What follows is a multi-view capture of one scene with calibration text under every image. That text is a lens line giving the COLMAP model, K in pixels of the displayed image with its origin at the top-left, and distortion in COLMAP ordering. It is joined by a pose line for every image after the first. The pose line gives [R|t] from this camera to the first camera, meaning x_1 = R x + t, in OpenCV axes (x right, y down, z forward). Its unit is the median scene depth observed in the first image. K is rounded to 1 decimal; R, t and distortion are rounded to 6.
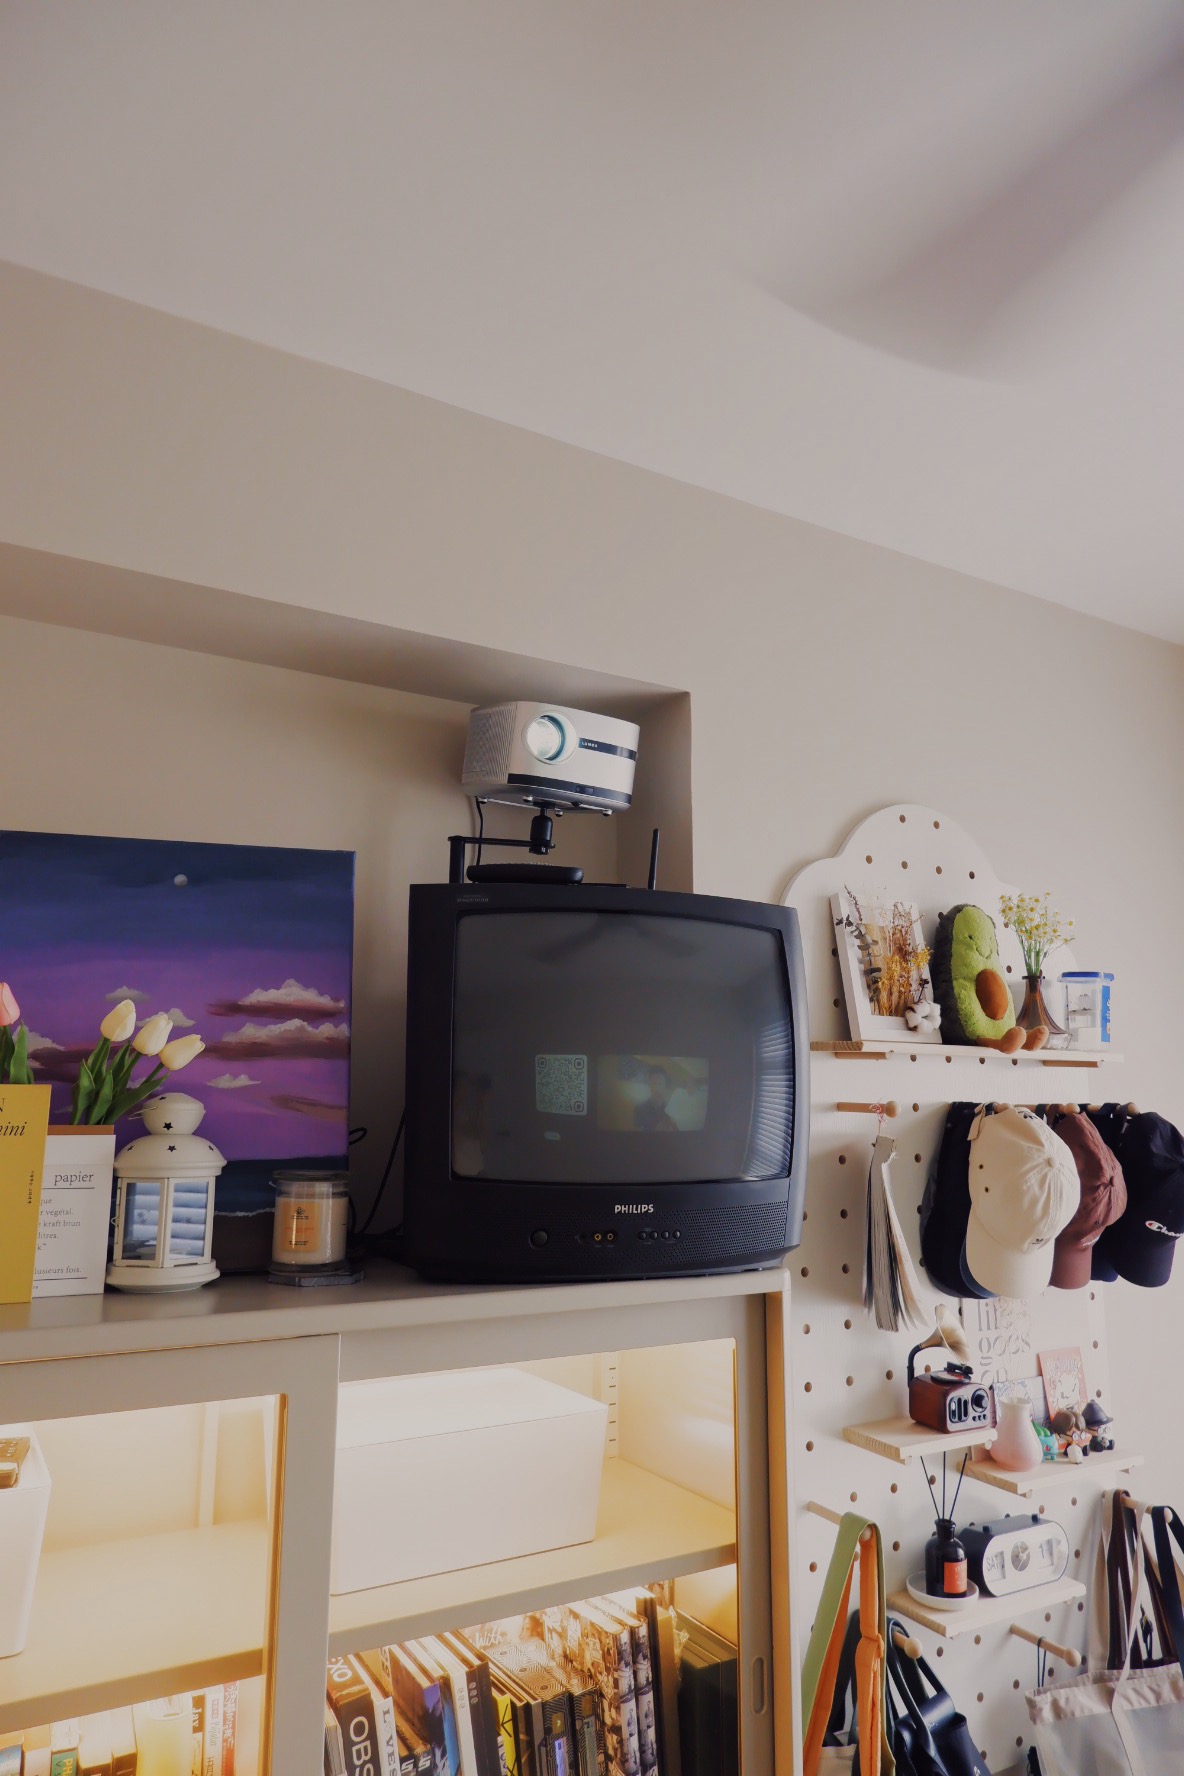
lens RADIAL K [[1208.2, 0, 586.2], [0, 1208.2, 934.8], [0, 0, 1]] dist [-0.023798, 0.002736]
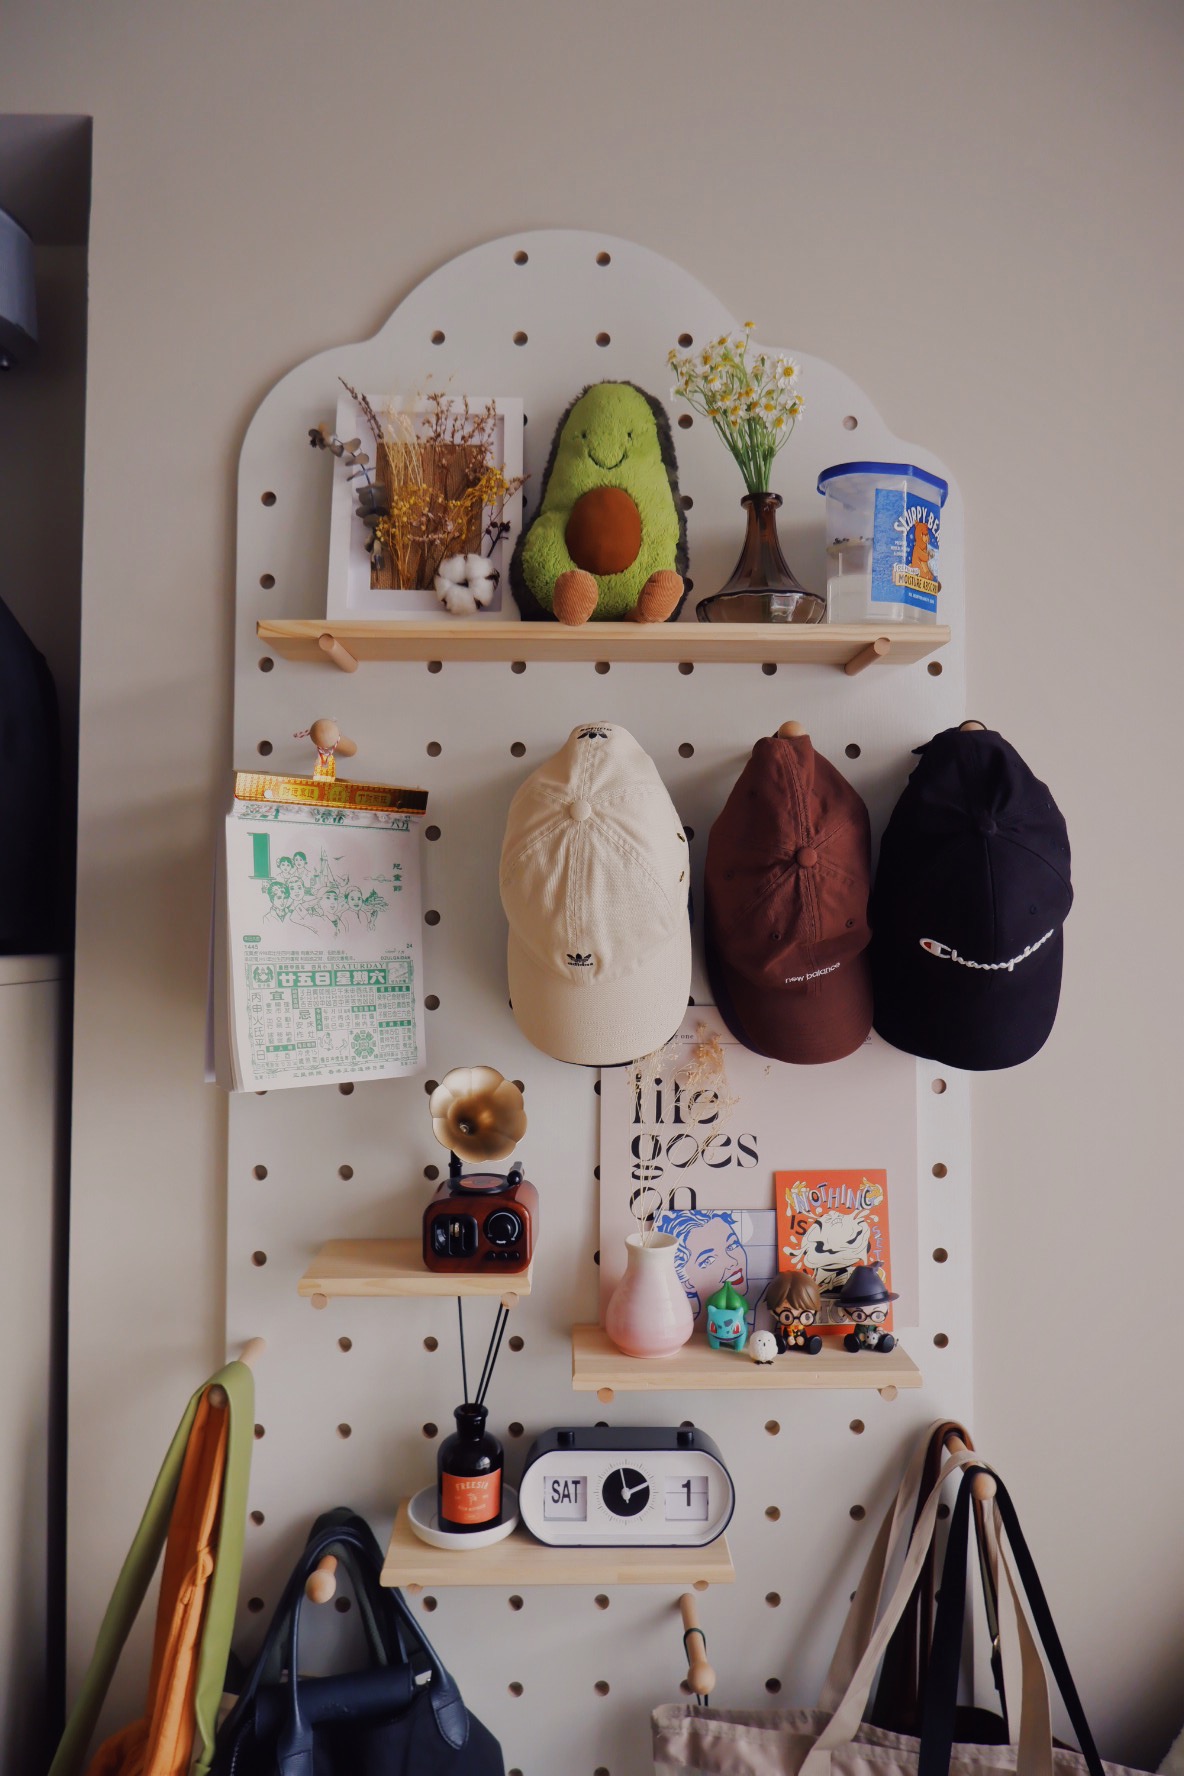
lens RADIAL K [[1208.2, 0, 586.2], [0, 1208.2, 934.8], [0, 0, 1]] dist [-0.023798, 0.002736]
pose [[0.869440, -0.003380, -0.494027, 0.601825], [0.076766, 0.988755, 0.128337, 0.161479], [0.488038, -0.149506, 0.859923, 0.494230]]
